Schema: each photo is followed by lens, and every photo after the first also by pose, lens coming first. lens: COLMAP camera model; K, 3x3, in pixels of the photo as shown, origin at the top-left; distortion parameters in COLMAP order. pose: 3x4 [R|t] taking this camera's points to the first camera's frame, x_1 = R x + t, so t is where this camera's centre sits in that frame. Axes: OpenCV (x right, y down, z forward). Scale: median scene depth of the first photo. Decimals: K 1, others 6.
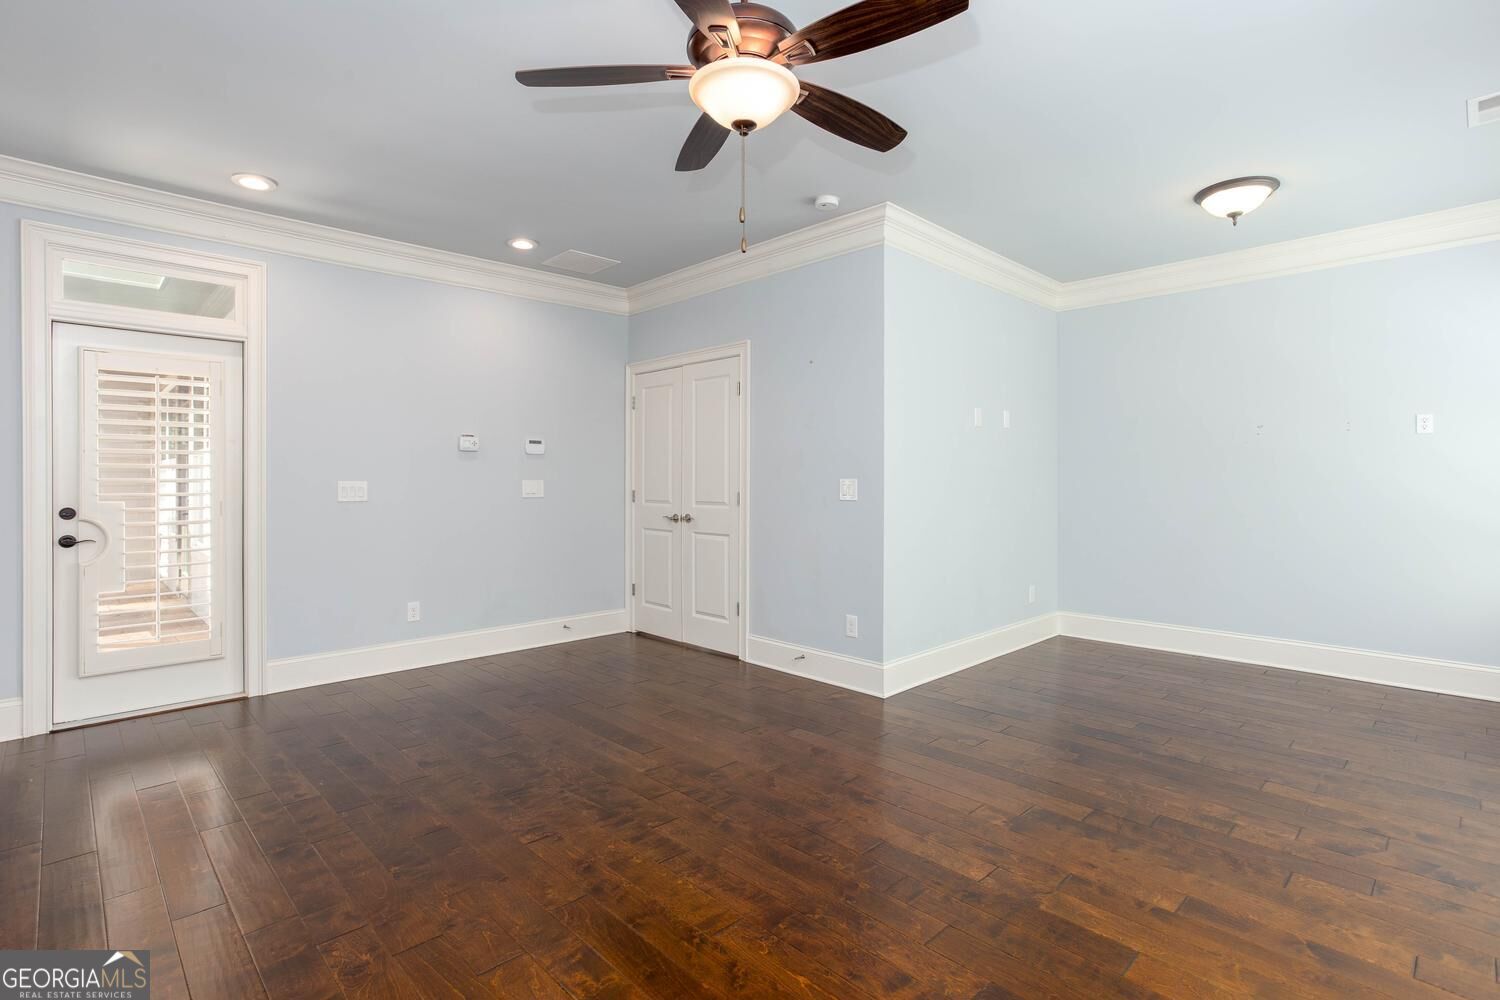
lens RADIAL K [[744.6, 0, 738.8], [0, 744.6, 487.1], [0, 0, 1]] dist [-0.022162, 0.020958]
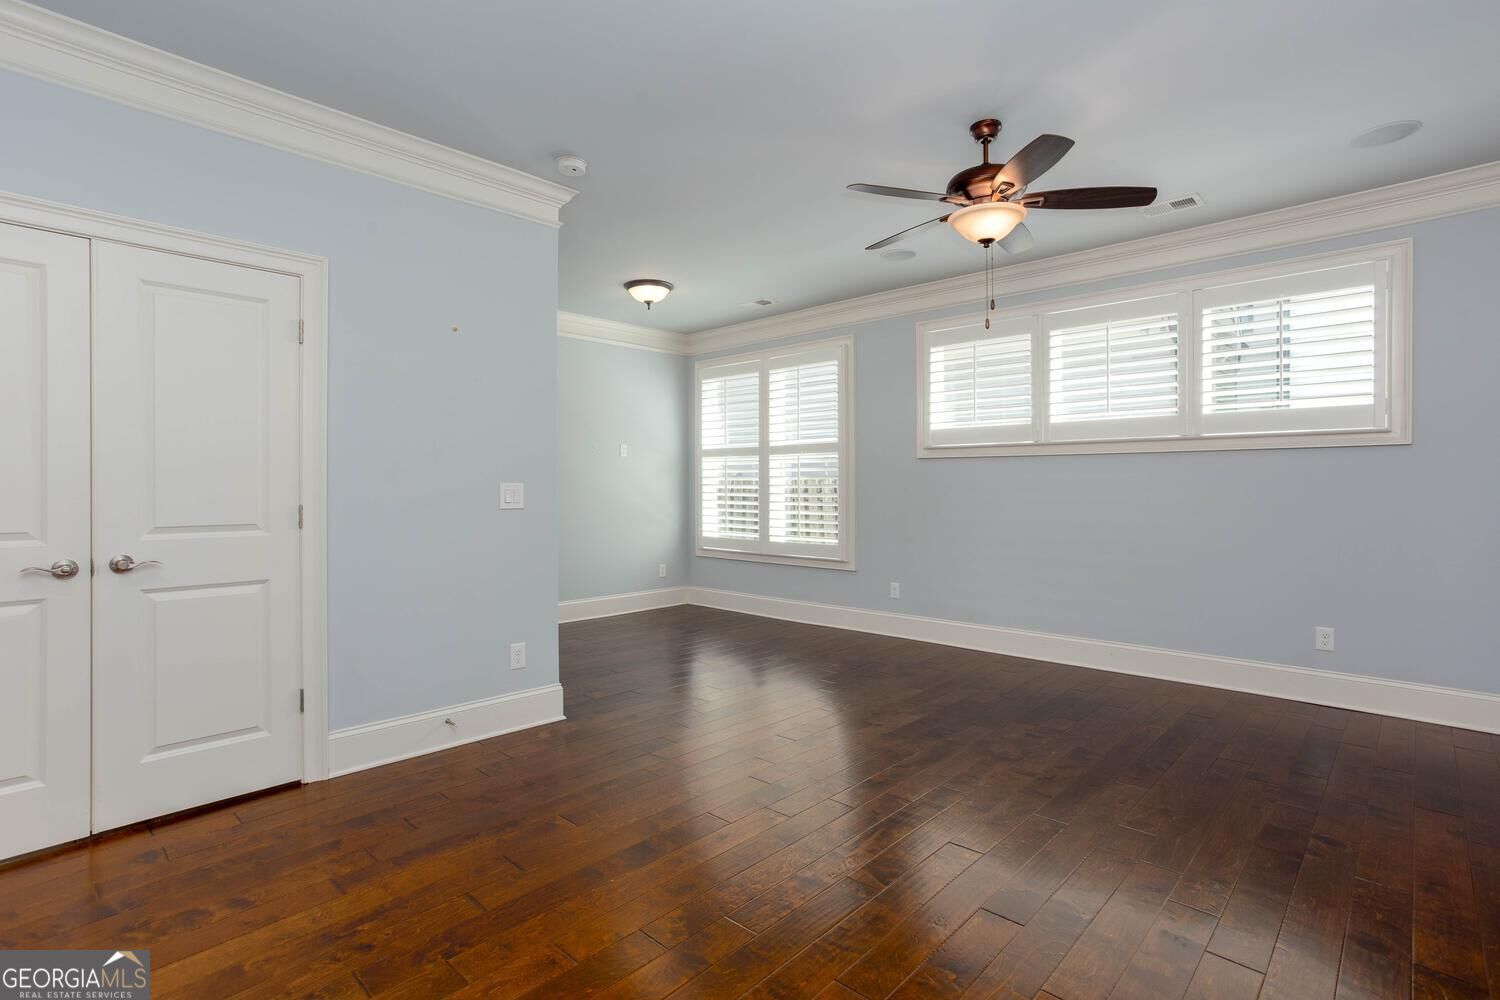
lens RADIAL K [[750.2, 0, 750.6], [0, 750.2, 491.8], [0, 0, 1]] dist [-0.059177, 0.041398]
pose [[-0.077458, -0.010590, 0.996939, -1.164055], [0.005806, 0.999922, 0.011073, -0.016475], [-0.996979, 0.006646, -0.077391, 1.288795]]
